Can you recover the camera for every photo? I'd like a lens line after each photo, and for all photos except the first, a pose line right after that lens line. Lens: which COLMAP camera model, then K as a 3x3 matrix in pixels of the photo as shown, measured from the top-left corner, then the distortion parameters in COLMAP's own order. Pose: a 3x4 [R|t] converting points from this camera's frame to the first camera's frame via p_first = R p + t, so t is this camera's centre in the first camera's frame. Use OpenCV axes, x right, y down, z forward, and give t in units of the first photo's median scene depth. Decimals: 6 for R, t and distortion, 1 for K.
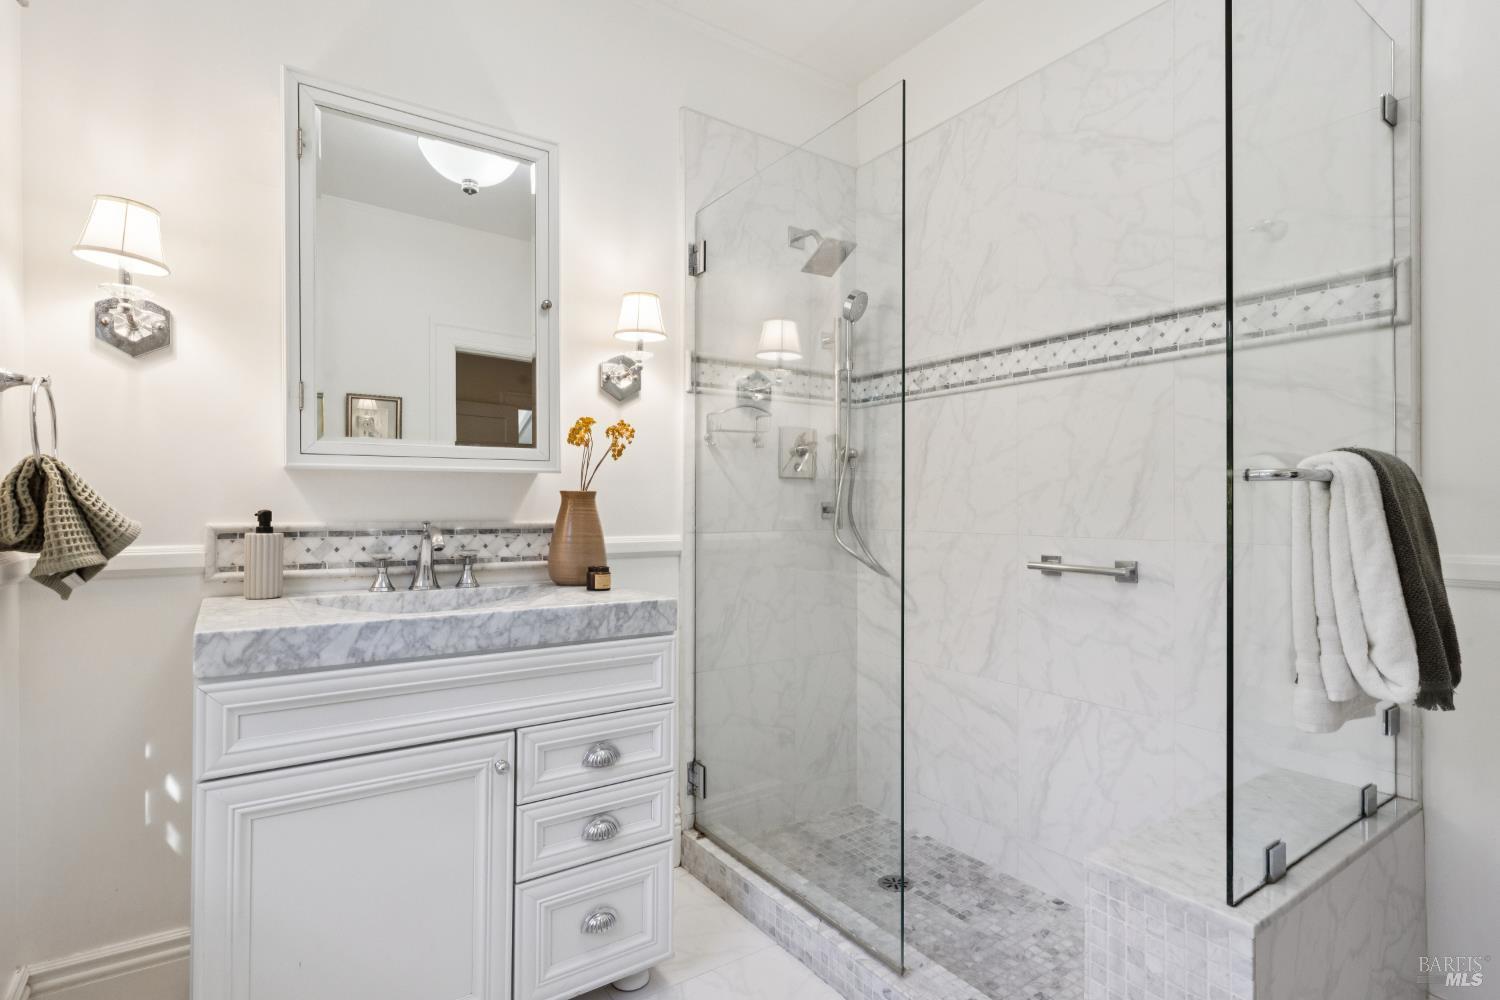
lens RADIAL K [[746.9, 0, 745.7], [0, 746.9, 500.1], [0, 0, 1]] dist [0.007192, 0.000456]
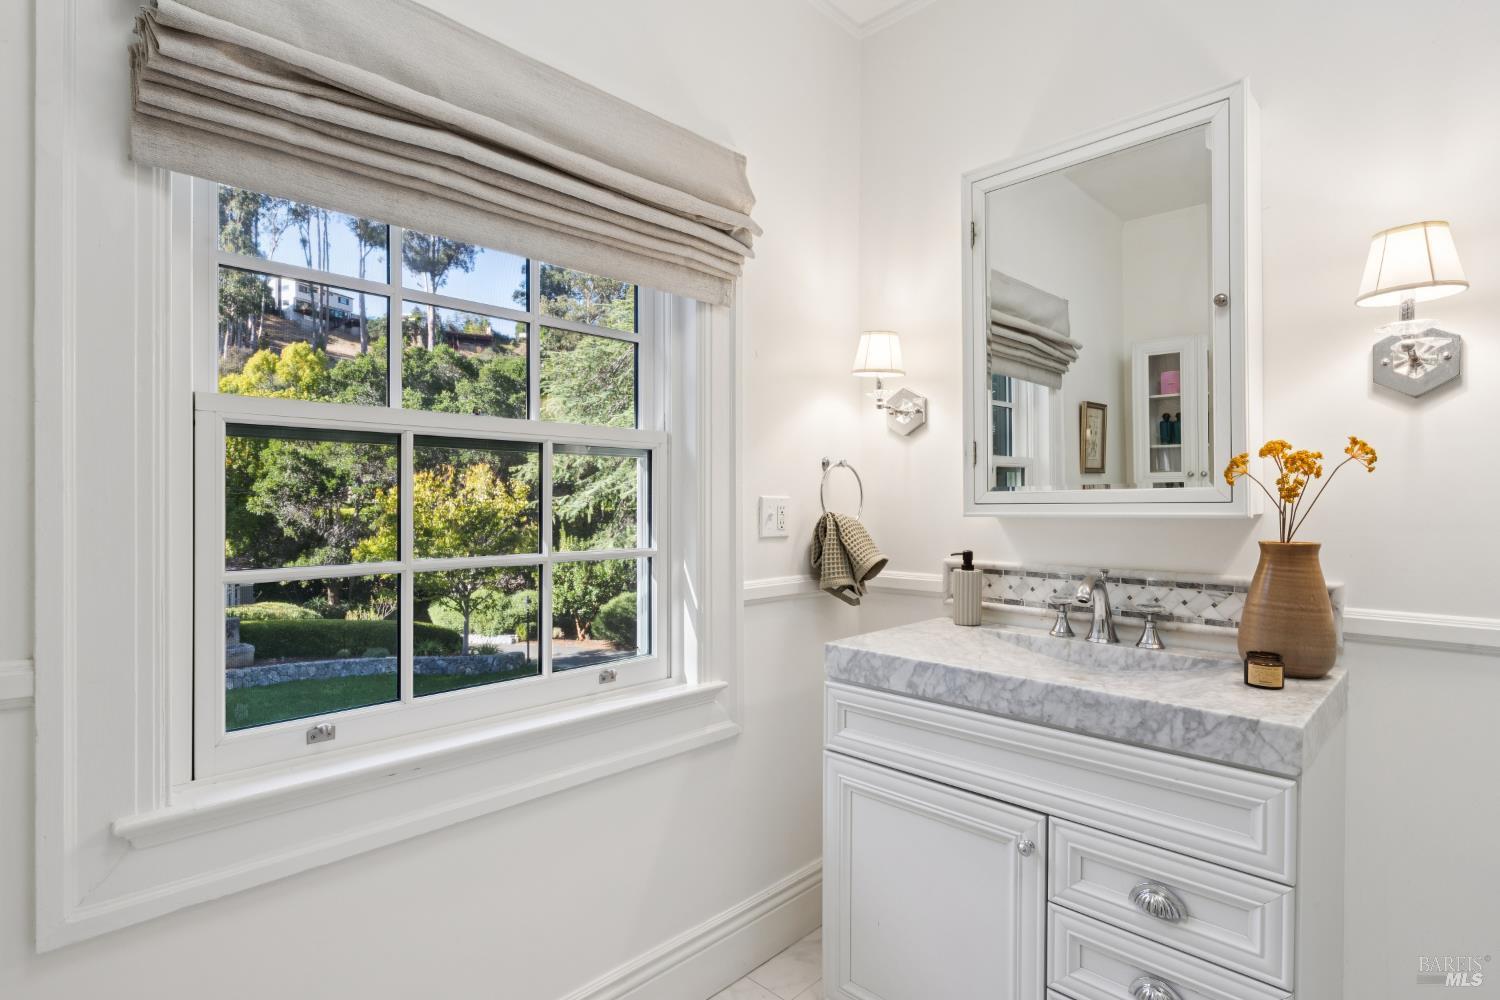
lens RADIAL K [[746.9, 0, 750.6], [0, 746.9, 504.8], [0, 0, 1]] dist [0.007192, 0.000456]
pose [[0.196415, -0.000220, -0.980521, 0.458518], [0.007576, 0.999970, 0.001293, -0.064091], [0.980492, -0.007682, 0.196411, 0.430810]]
